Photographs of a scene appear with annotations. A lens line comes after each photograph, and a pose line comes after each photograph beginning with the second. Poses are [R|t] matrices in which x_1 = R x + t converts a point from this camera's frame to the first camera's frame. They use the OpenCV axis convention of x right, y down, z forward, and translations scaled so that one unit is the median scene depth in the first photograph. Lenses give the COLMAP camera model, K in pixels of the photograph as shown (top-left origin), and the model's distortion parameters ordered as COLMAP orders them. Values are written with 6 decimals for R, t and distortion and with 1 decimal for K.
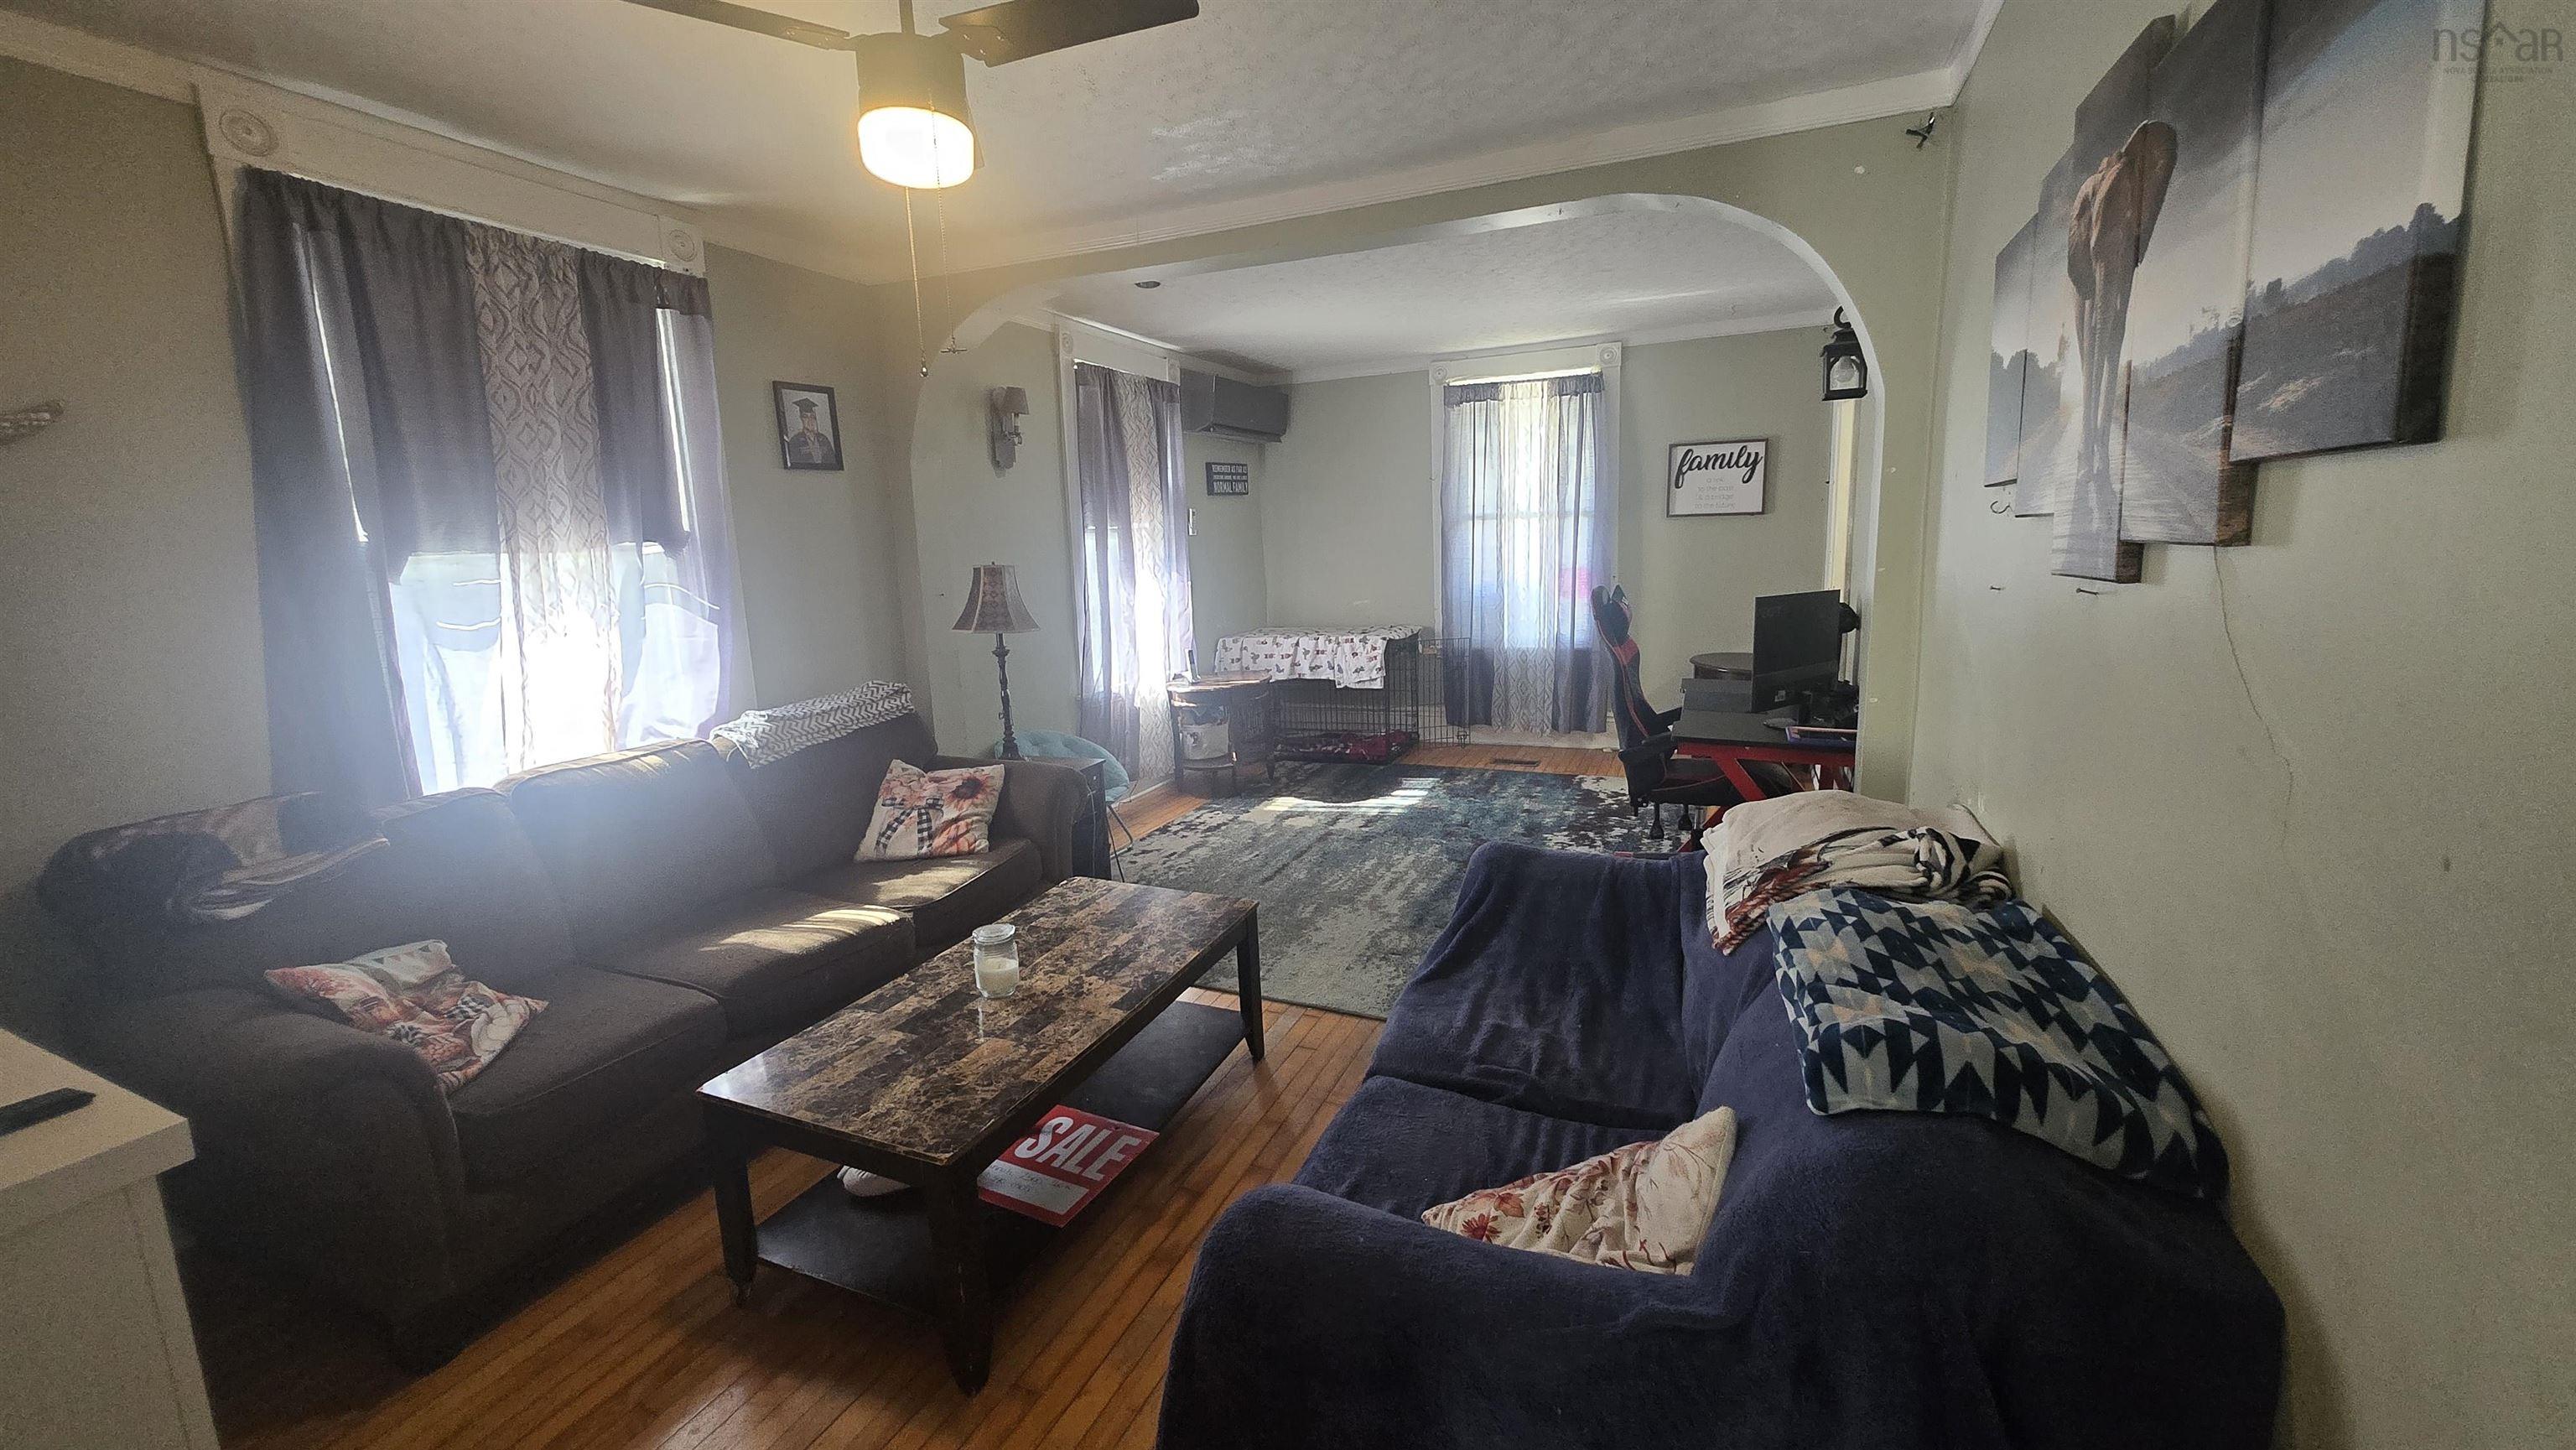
lens RADIAL K [[1007.5, 0, 1281.1], [0, 1007.5, 693.4], [0, 0, 1]] dist [0.001082, 0.000219]
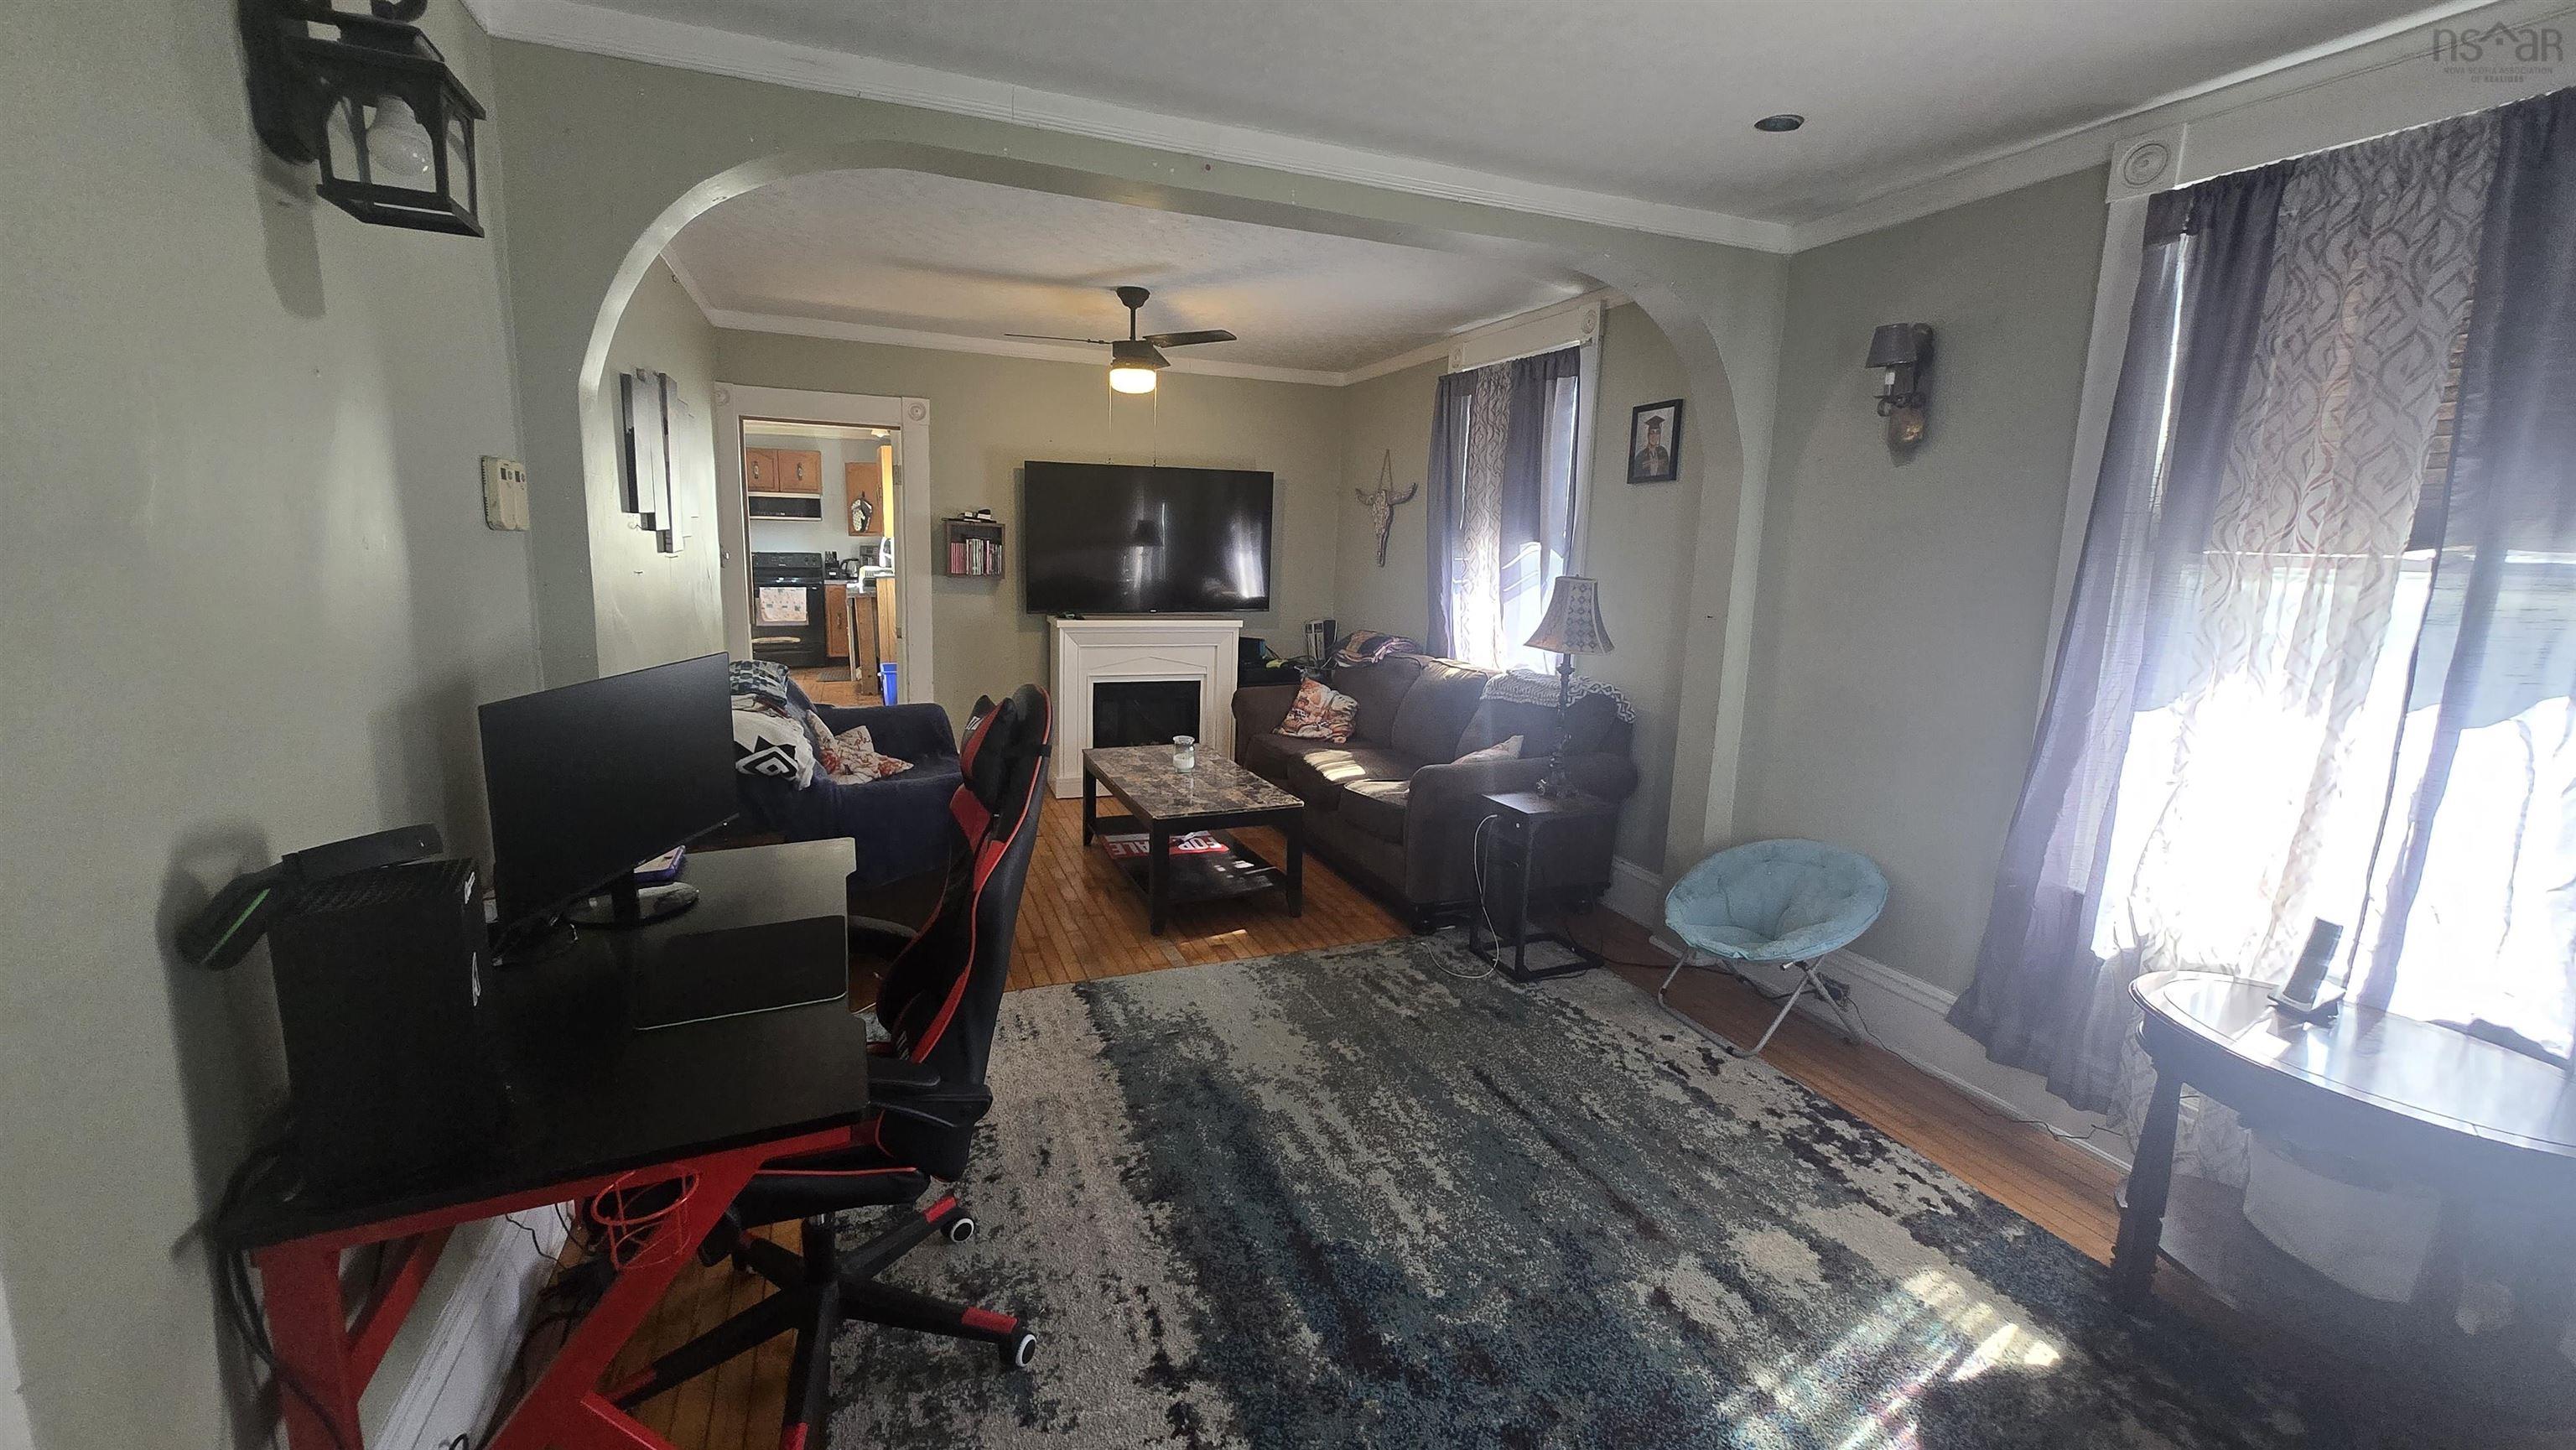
lens RADIAL K [[1007.5, 0, 1281.1], [0, 1007.5, 693.4], [0, 0, 1]] dist [0.001082, 0.000219]
pose [[-0.686066, 0.123779, -0.716932, 0.500222], [-0.125166, 0.950647, 0.283907, -0.216915], [0.716692, 0.284515, -0.636714, 1.209828]]
